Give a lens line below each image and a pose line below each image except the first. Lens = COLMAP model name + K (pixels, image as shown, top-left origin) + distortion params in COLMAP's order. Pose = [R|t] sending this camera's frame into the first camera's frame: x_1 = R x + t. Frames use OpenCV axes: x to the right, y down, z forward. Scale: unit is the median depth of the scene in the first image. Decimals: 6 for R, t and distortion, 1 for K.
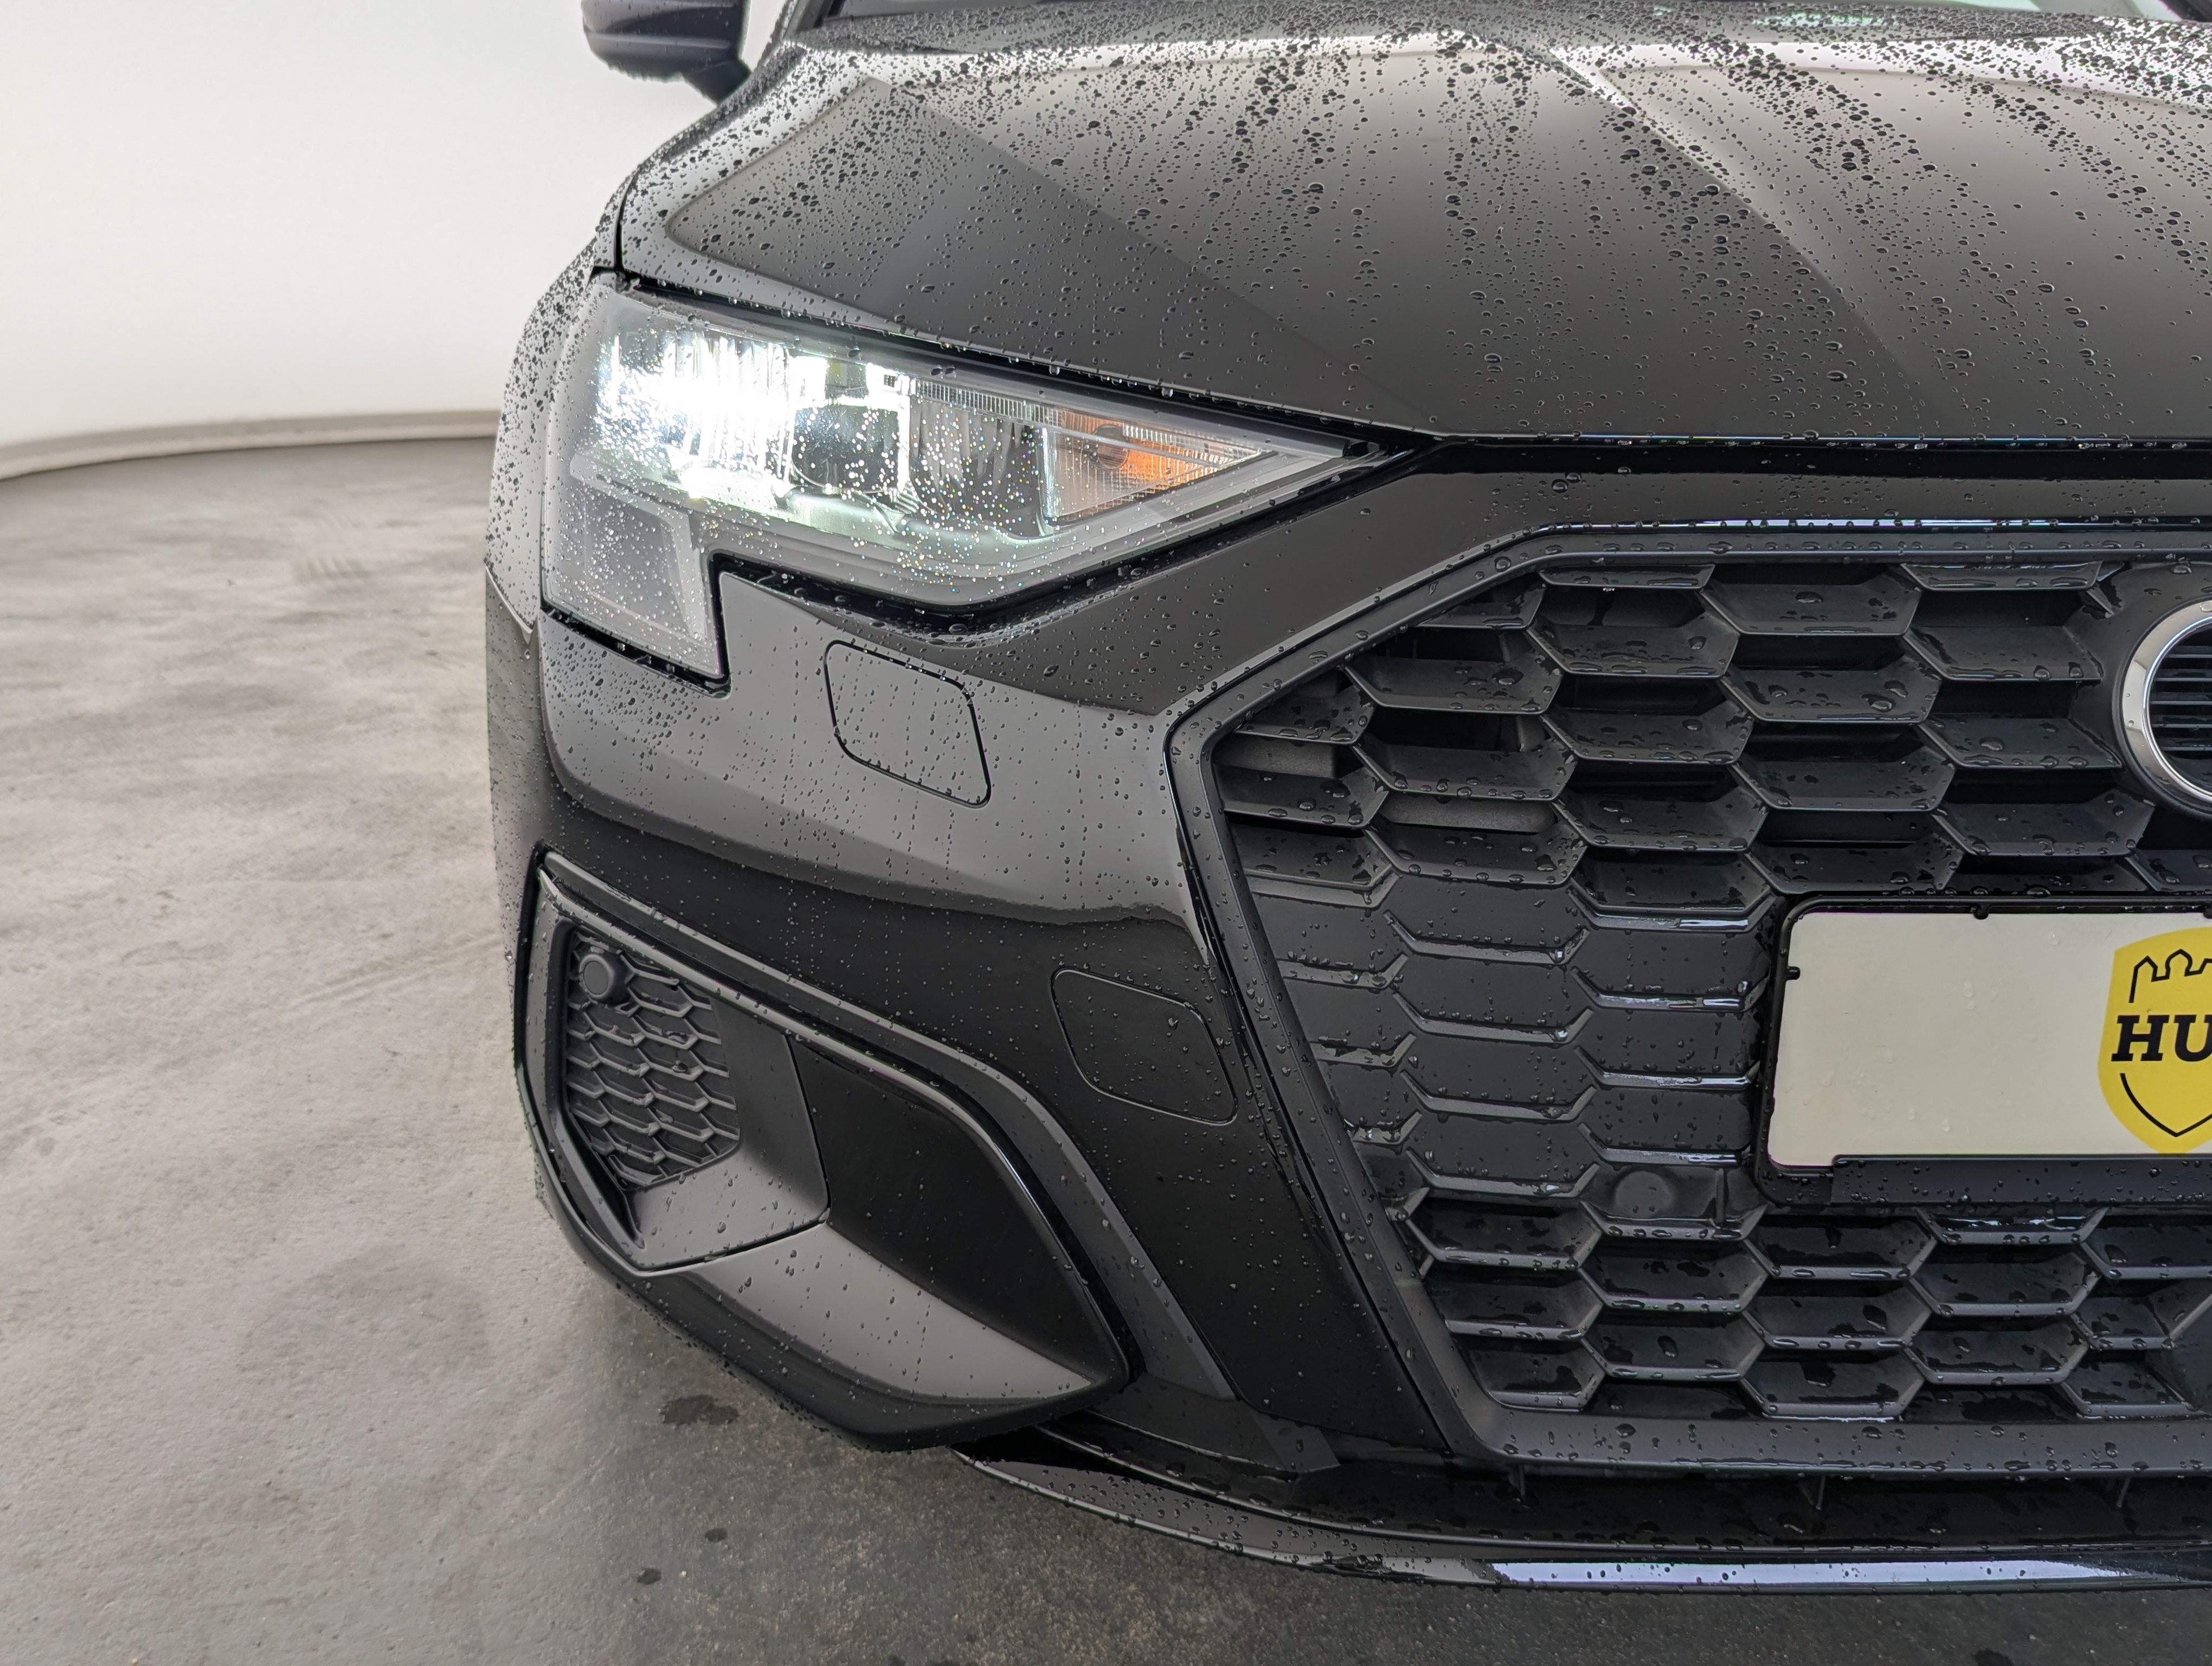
lens RADIAL K [[2148.3, 0, 1110.9], [0, 2148.3, 850.2], [0, 0, 1]] dist [0.051182, -0.039929]
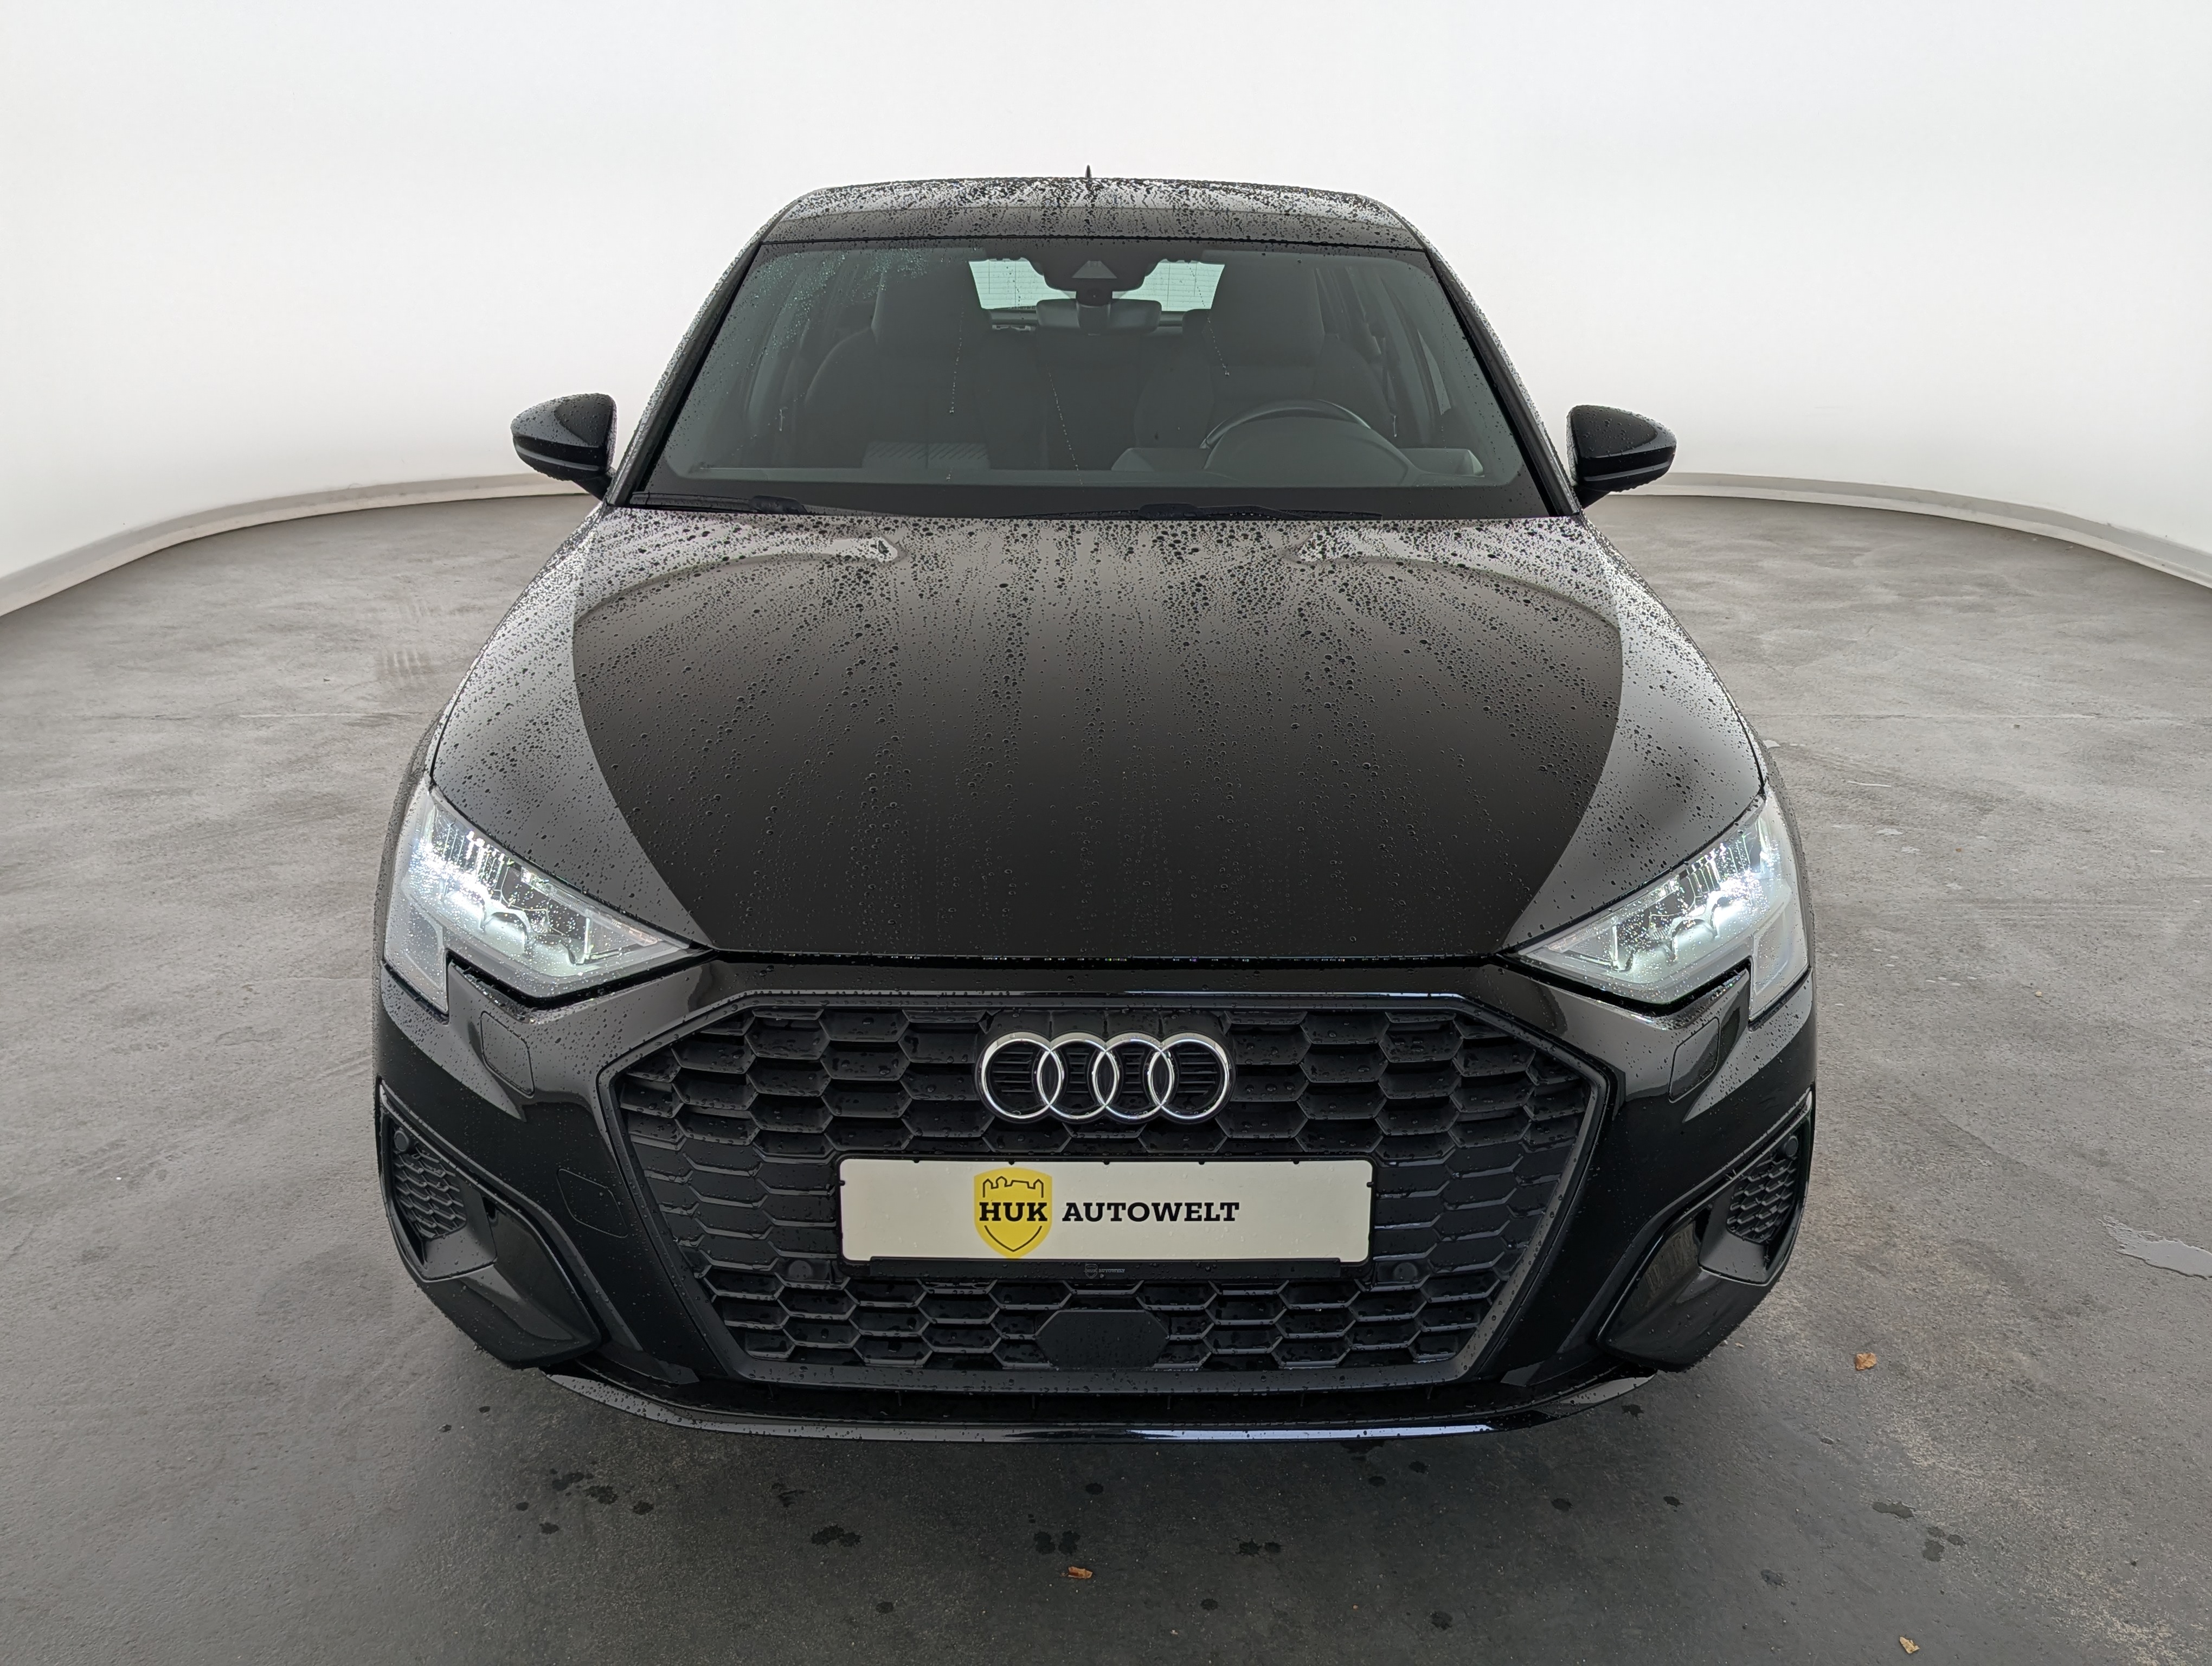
lens RADIAL K [[2148.3, 0, 1110.9], [0, 2148.3, 850.2], [0, 0, 1]] dist [0.051182, -0.039929]
pose [[0.997924, 0.016636, -0.062221, 0.493484], [-0.014534, 0.999313, 0.034084, -0.261819], [0.062745, -0.033109, 0.997480, -0.893519]]
